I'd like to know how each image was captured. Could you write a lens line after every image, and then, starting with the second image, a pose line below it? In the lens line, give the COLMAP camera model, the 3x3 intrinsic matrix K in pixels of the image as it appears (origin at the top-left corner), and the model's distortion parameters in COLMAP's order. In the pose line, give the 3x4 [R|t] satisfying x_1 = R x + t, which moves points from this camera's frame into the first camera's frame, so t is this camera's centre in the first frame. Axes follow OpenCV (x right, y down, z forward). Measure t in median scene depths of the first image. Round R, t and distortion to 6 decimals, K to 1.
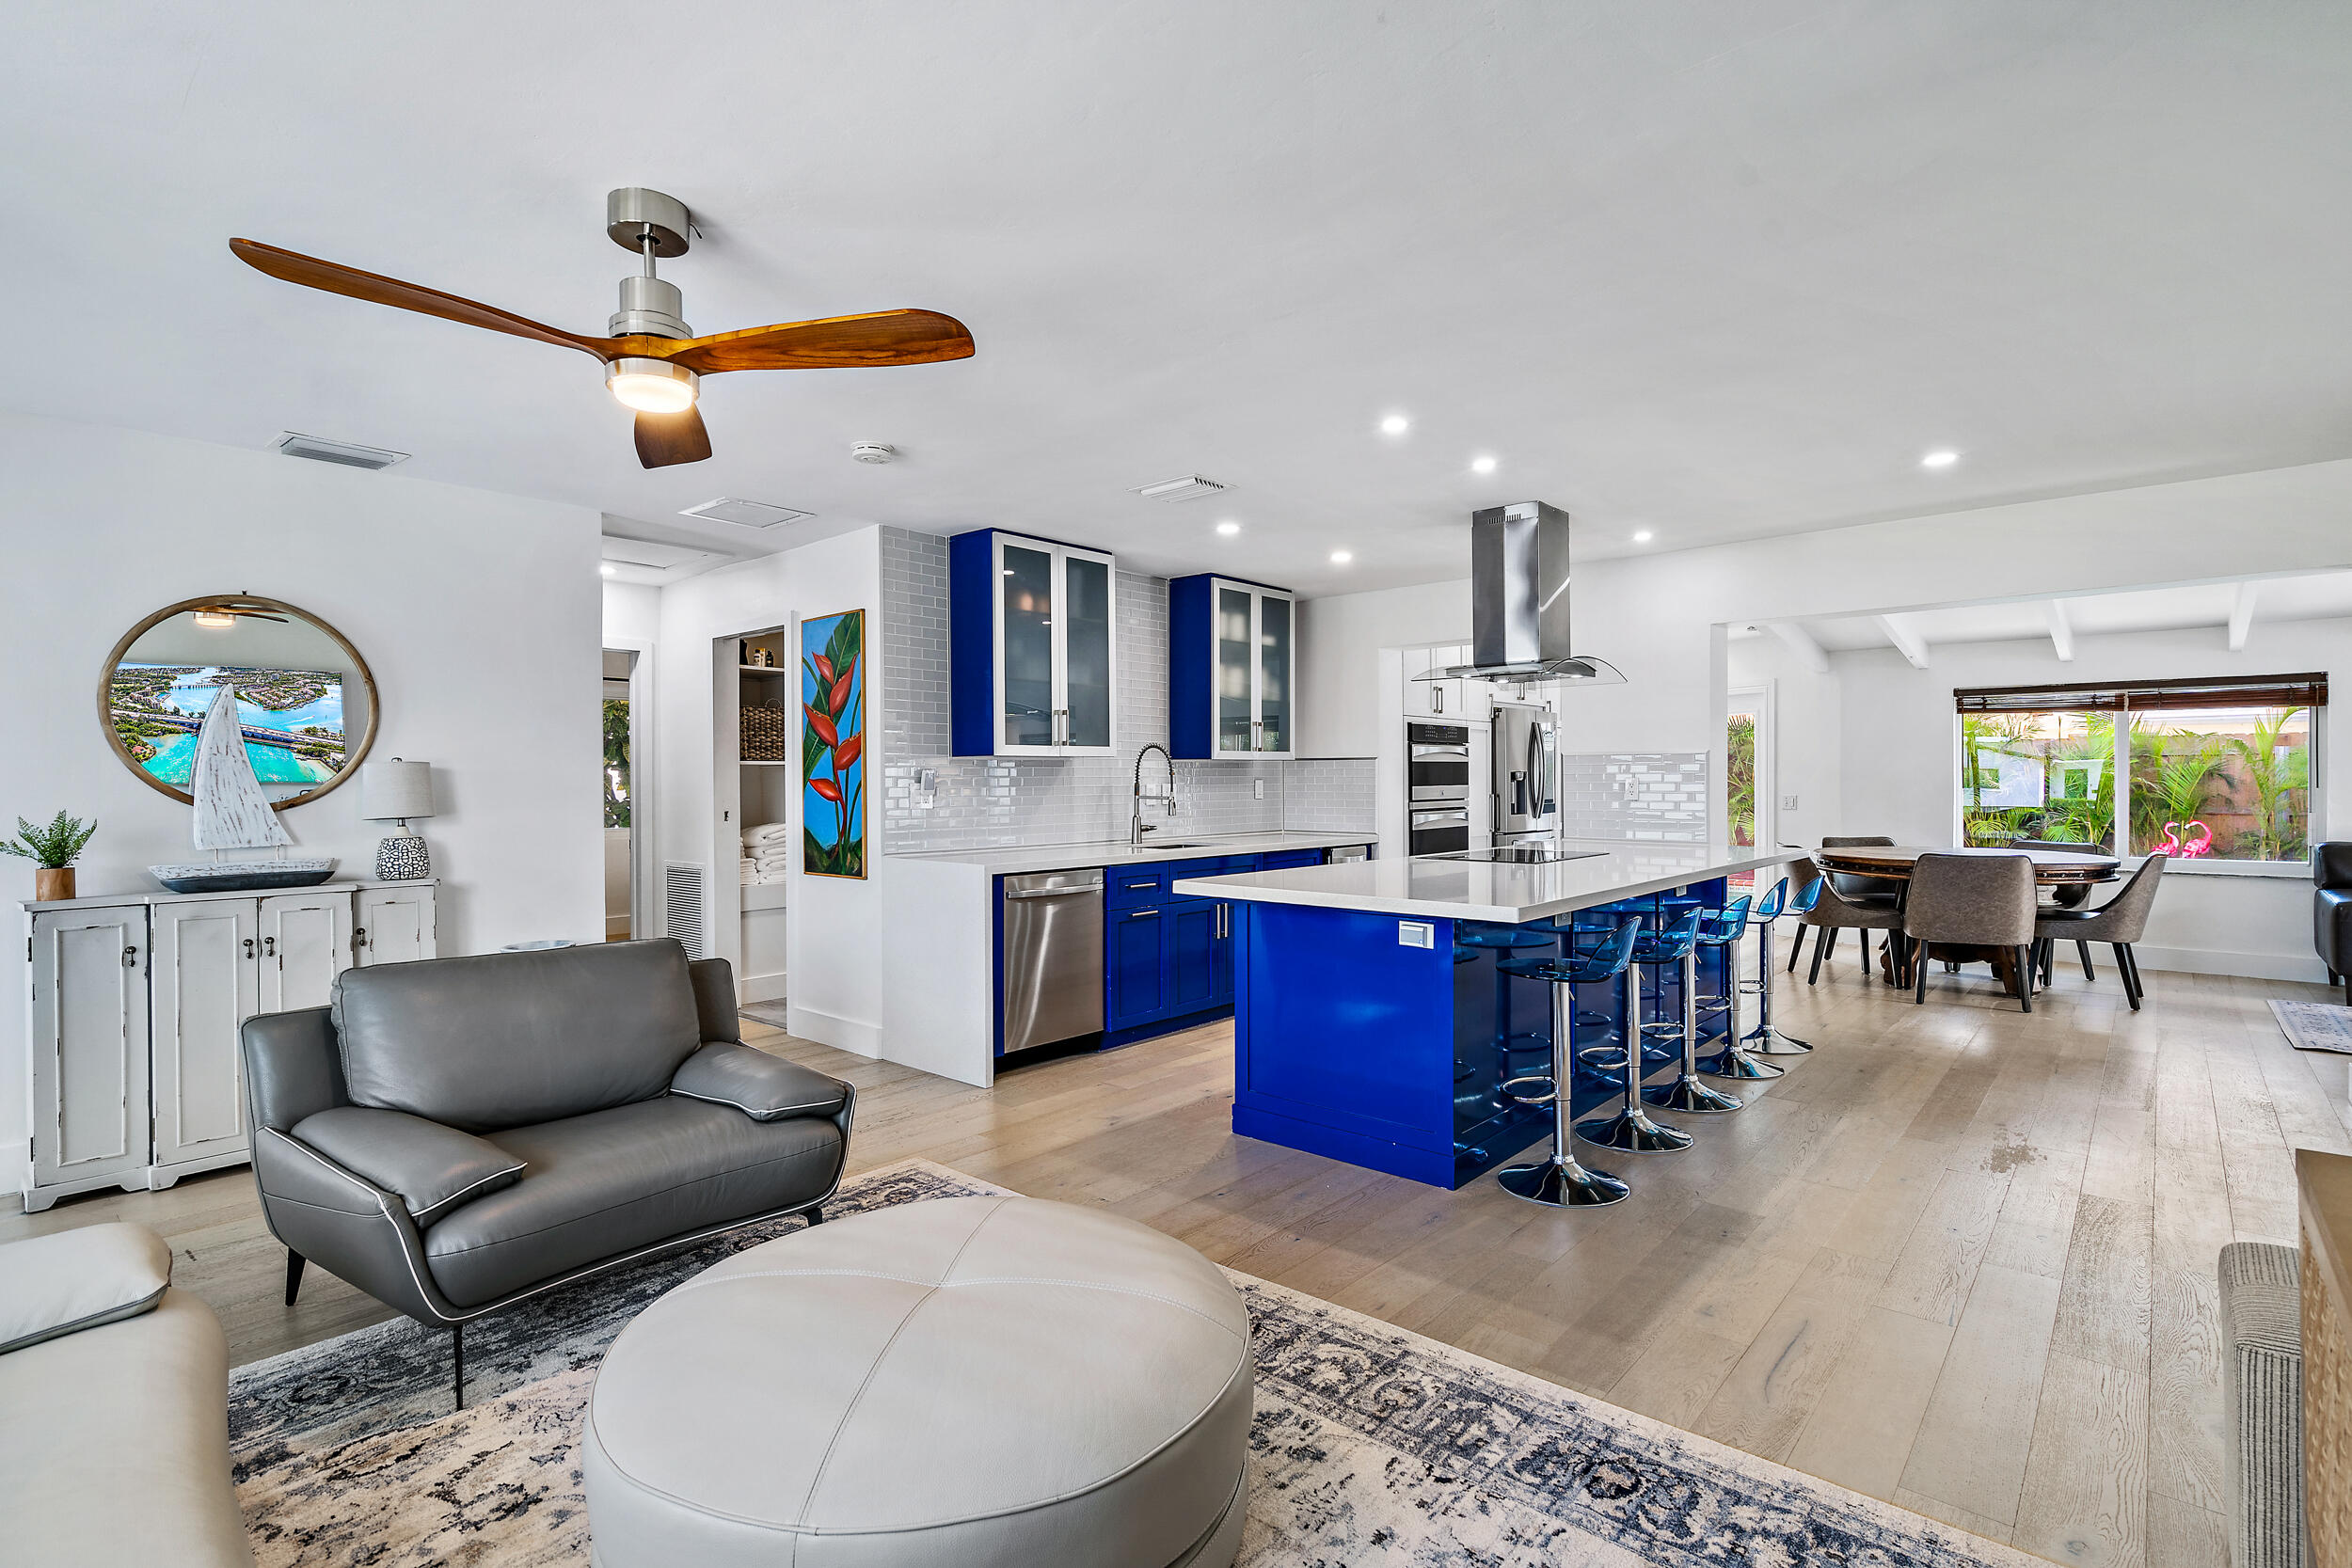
lens RADIAL K [[1084.2, 0, 1183.8], [0, 1084.2, 776.2], [0, 0, 1]] dist [-0.010324, 0.001017]
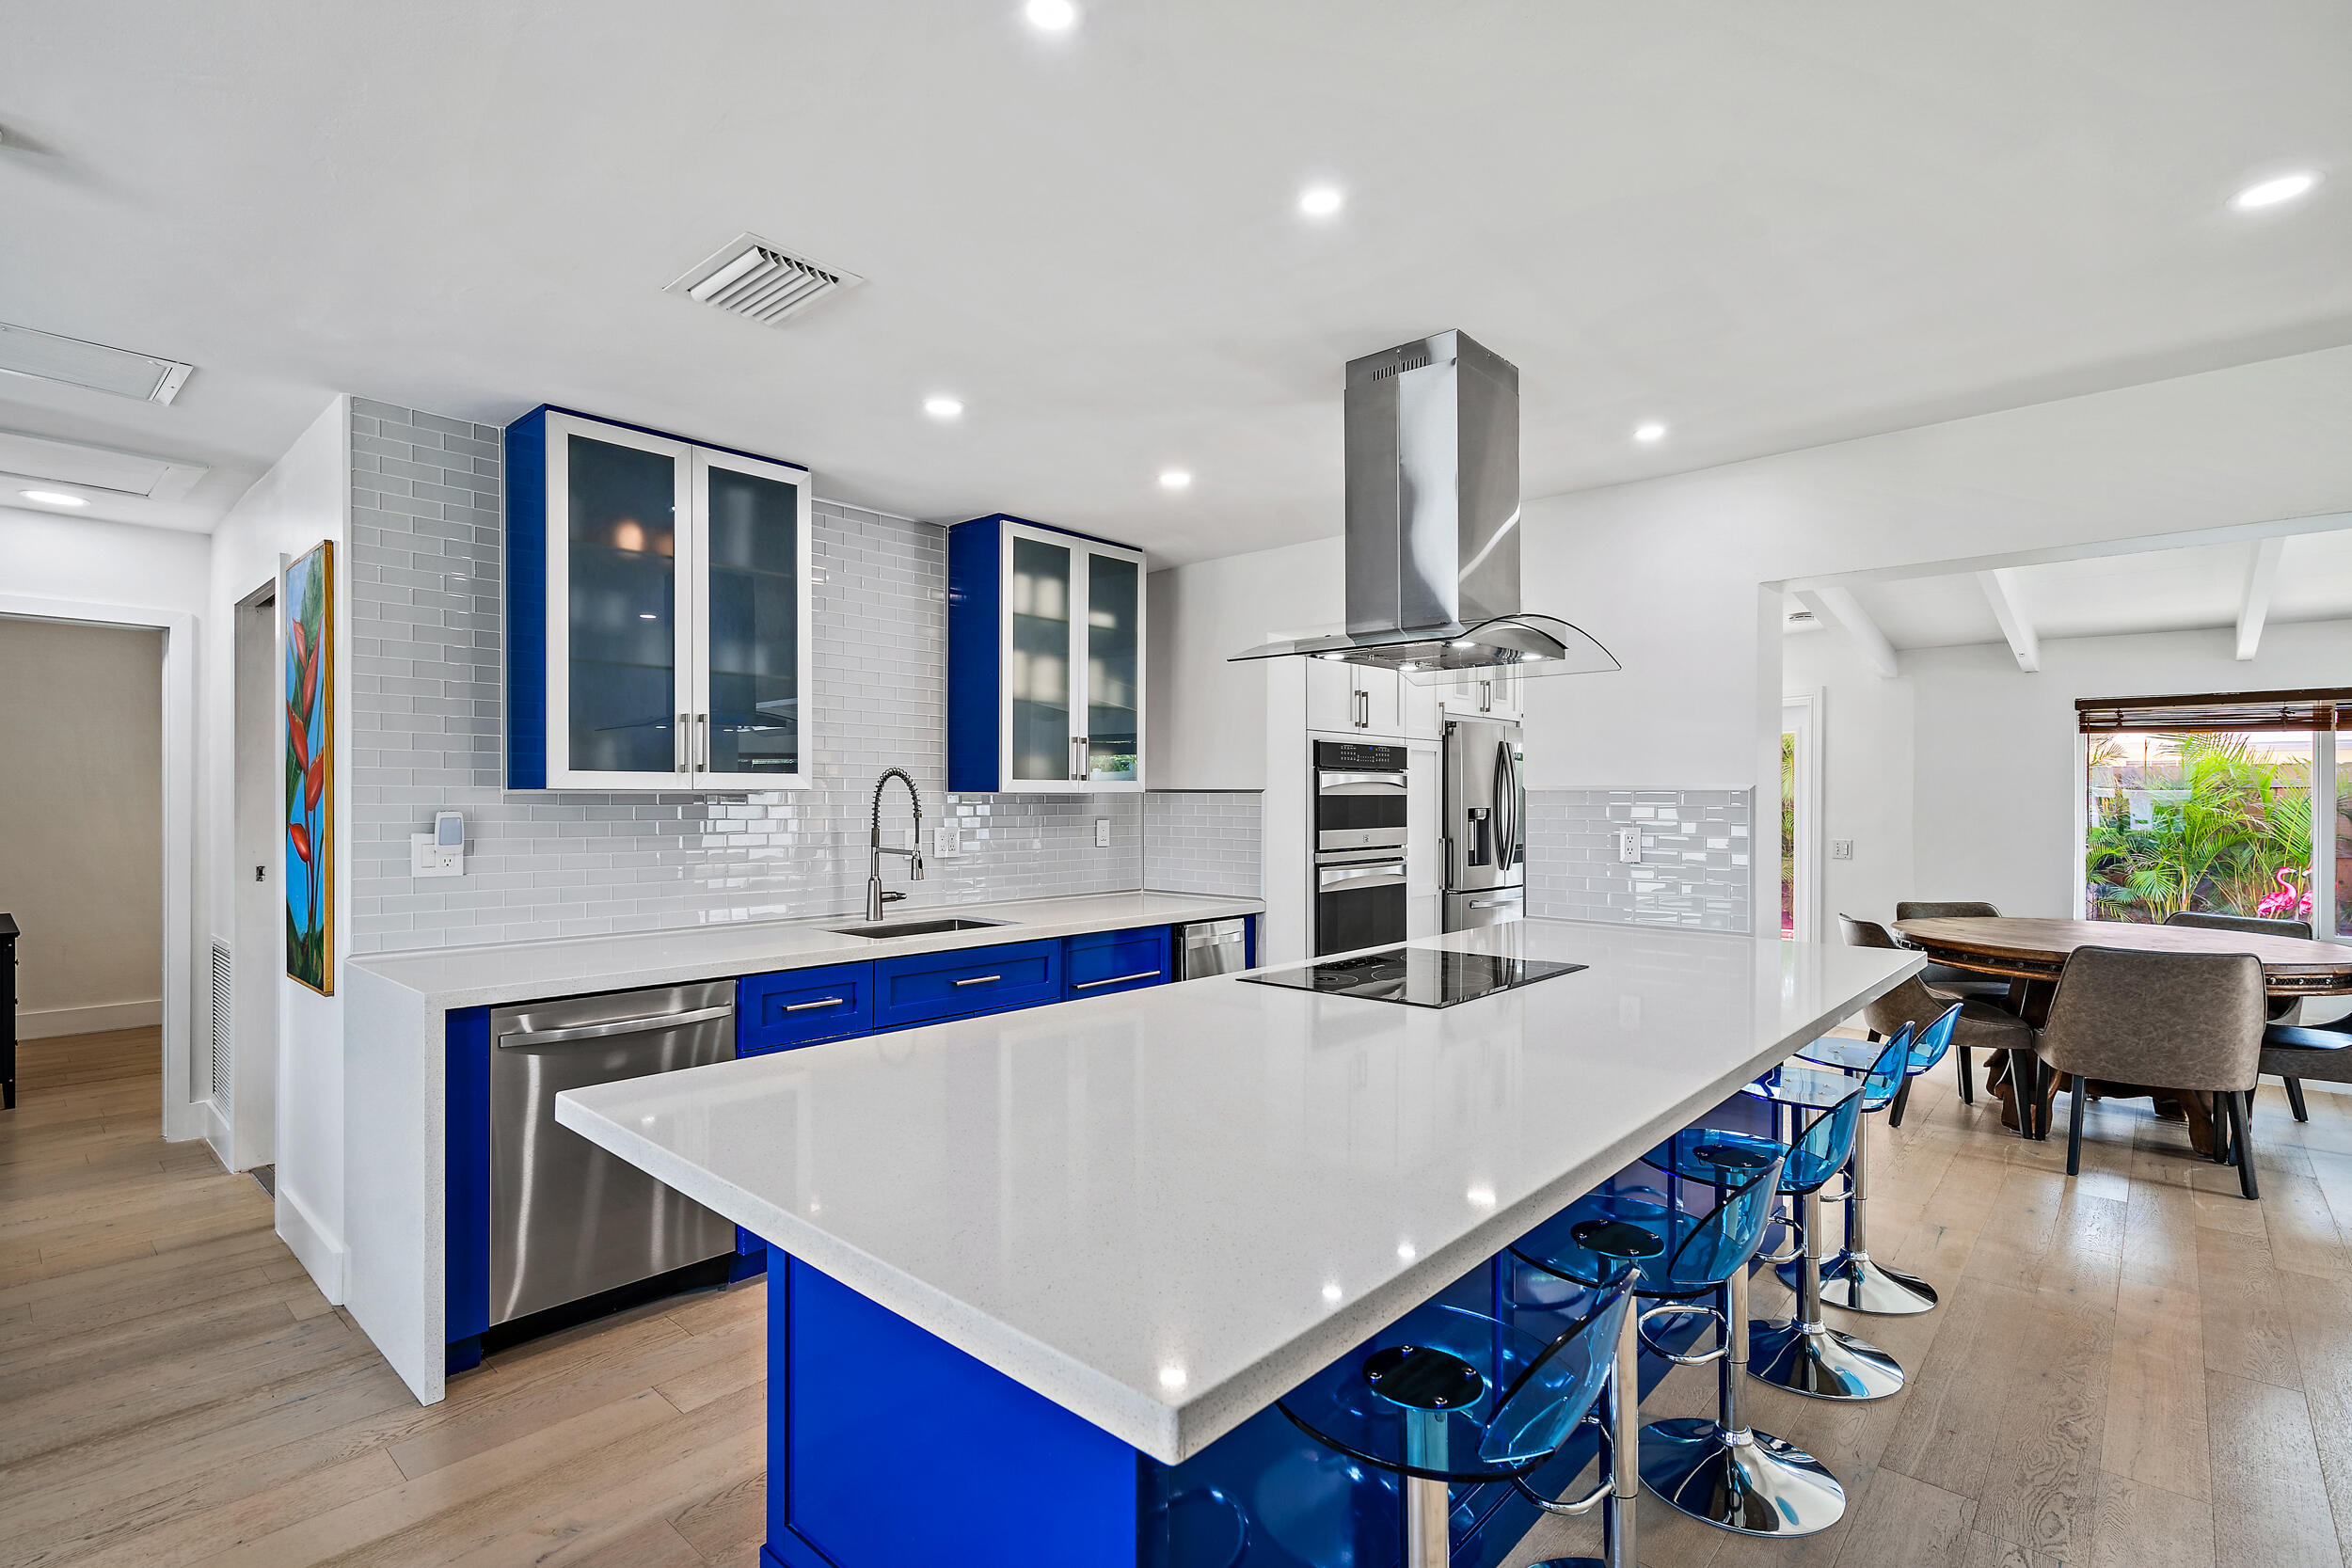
lens RADIAL K [[1084.2, 0, 1168.7], [0, 1084.2, 795.0], [0, 0, 1]] dist [-0.010324, 0.001017]
pose [[0.999852, 0.006951, -0.015729, 0.133663], [-0.006976, 0.999975, -0.001517, -0.013083], [0.015718, 0.001627, 0.999875, 0.315030]]
